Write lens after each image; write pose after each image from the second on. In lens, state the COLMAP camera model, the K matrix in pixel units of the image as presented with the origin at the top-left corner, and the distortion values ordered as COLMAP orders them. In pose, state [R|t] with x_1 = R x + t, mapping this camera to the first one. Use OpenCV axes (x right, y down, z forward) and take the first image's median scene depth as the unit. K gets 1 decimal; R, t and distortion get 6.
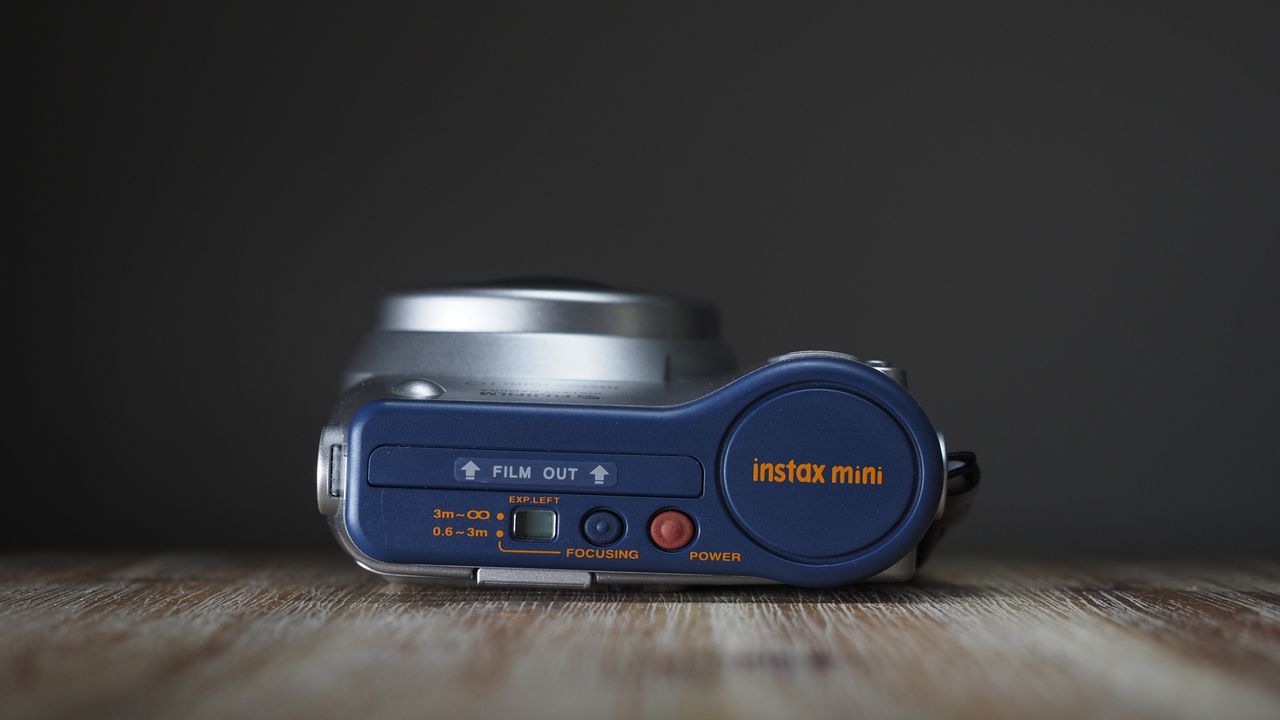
lens RADIAL K [[2422.0, 0, 640.0], [0, 2422.0, 358.7], [0, 0, 1]] dist [0.039857, 0.000000]
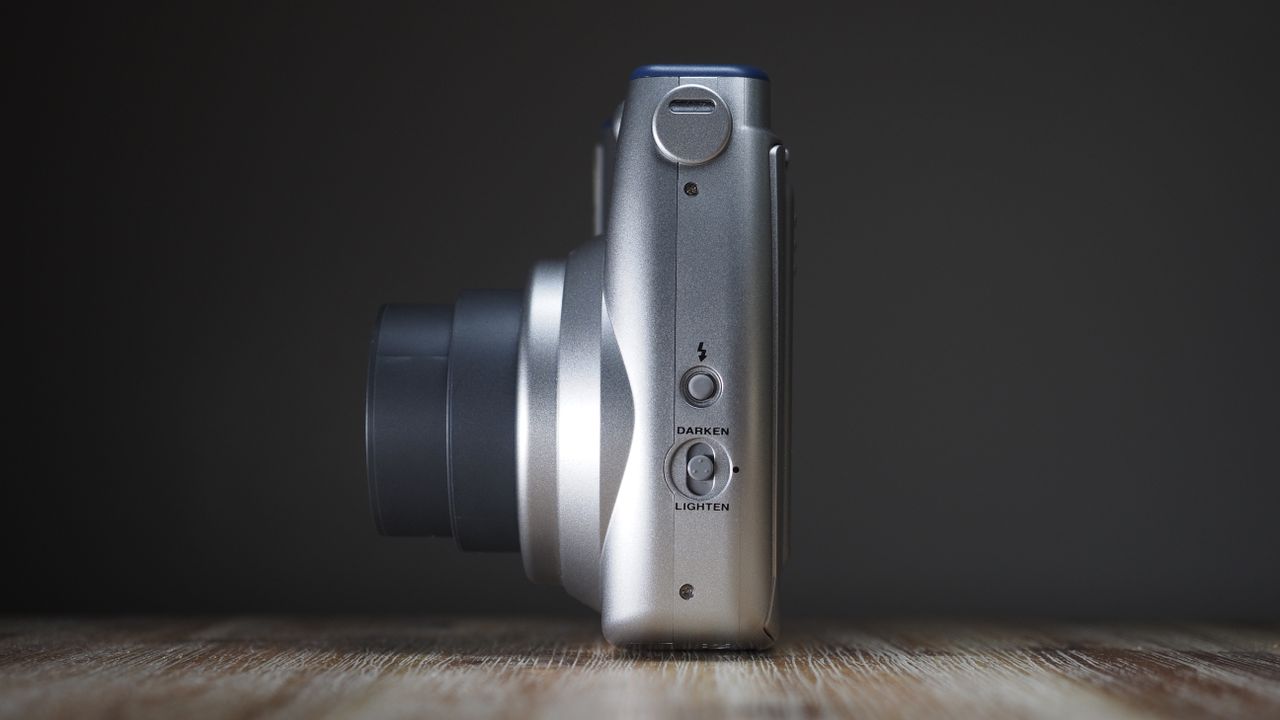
lens RADIAL K [[2422.0, 0, 642.3], [0, 2422.0, 358.0], [0, 0, 1]] dist [0.039857, 0.000000]
pose [[1.000000, -0.000062, 0.000600, -0.005837], [0.000083, 0.999436, -0.033595, -0.003272], [-0.000597, 0.033595, 0.999435, -0.144910]]
